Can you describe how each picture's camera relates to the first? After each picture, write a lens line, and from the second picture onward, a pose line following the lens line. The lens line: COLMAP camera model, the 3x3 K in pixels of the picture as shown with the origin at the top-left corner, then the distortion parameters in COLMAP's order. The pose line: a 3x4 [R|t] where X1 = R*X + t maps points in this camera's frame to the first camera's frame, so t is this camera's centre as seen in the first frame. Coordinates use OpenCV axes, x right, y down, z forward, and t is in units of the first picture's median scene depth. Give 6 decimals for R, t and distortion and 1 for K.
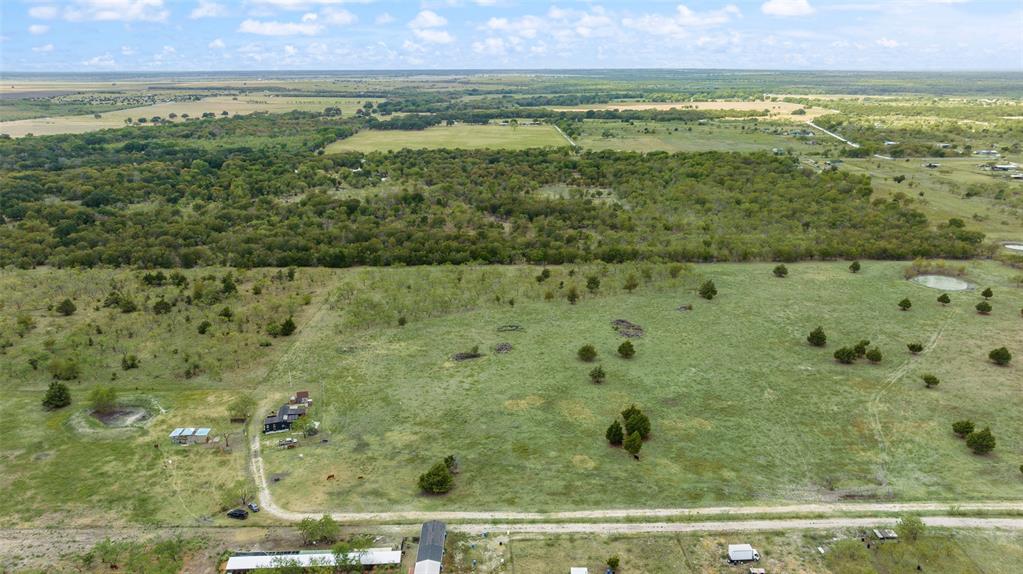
lens RADIAL K [[724.7, 0, 511.5], [0, 724.7, 287.0], [0, 0, 1]] dist [-0.011375, -0.004474]
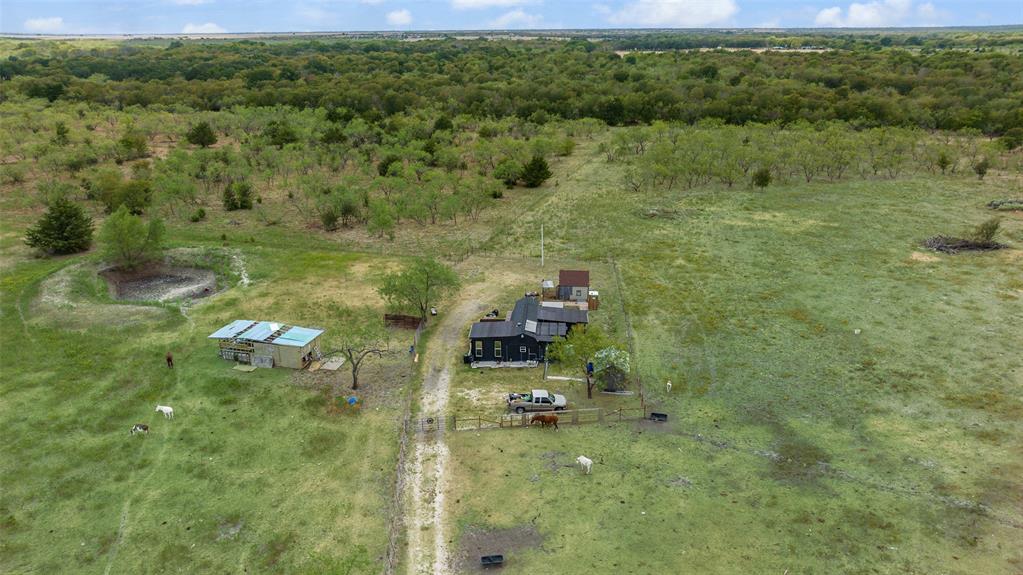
lens RADIAL K [[724.7, 0, 511.5], [0, 724.7, 287.5], [0, 0, 1]] dist [-0.011375, -0.004474]
pose [[0.950654, 0.099338, -0.293920, -0.215867], [-0.082507, 0.994188, 0.069154, 0.134646], [0.299081, -0.041491, 0.953325, 0.652965]]
